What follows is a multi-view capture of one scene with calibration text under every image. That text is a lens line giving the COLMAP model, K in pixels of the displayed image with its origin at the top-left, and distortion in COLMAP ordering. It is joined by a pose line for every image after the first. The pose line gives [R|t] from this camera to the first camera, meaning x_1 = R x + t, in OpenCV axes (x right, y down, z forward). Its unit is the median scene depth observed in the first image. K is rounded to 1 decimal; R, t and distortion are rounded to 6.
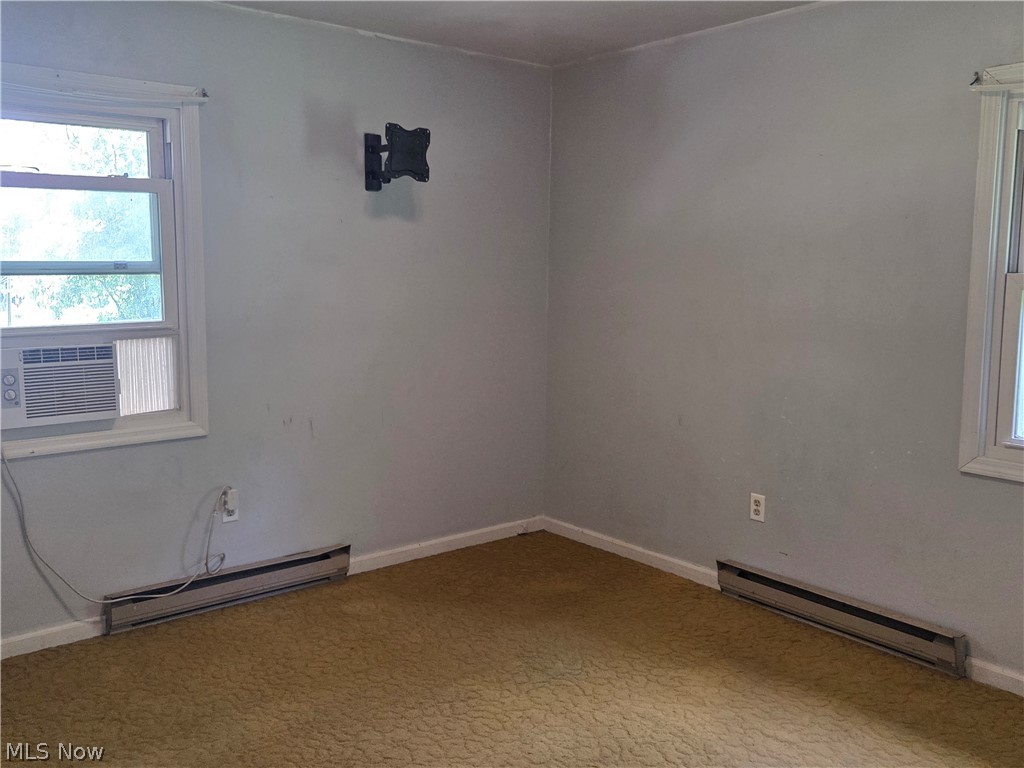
lens RADIAL K [[946.6, 0, 509.4], [0, 946.6, 383.0], [0, 0, 1]] dist [0.073751, 0.000000]
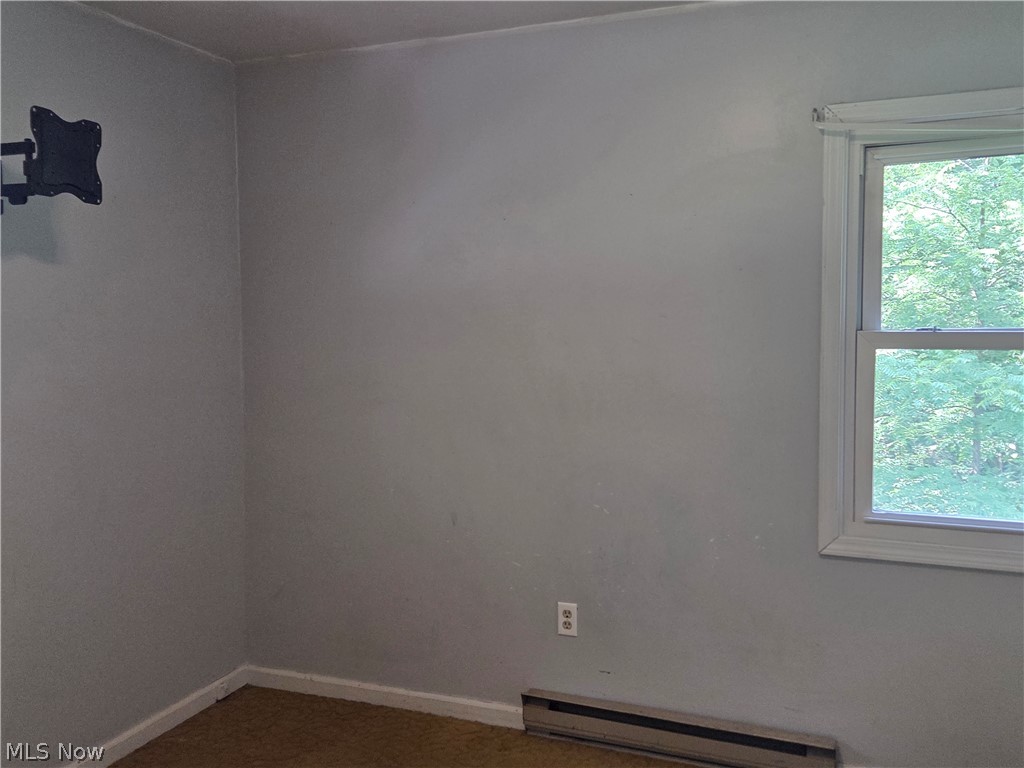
lens RADIAL K [[946.6, 0, 514.7], [0, 946.6, 383.8], [0, 0, 1]] dist [0.073751, 0.000000]
pose [[0.875504, -0.049472, 0.480673, -0.160085], [0.073927, 0.996748, -0.032064, -0.047284], [-0.477523, 0.063607, 0.876314, 0.296544]]
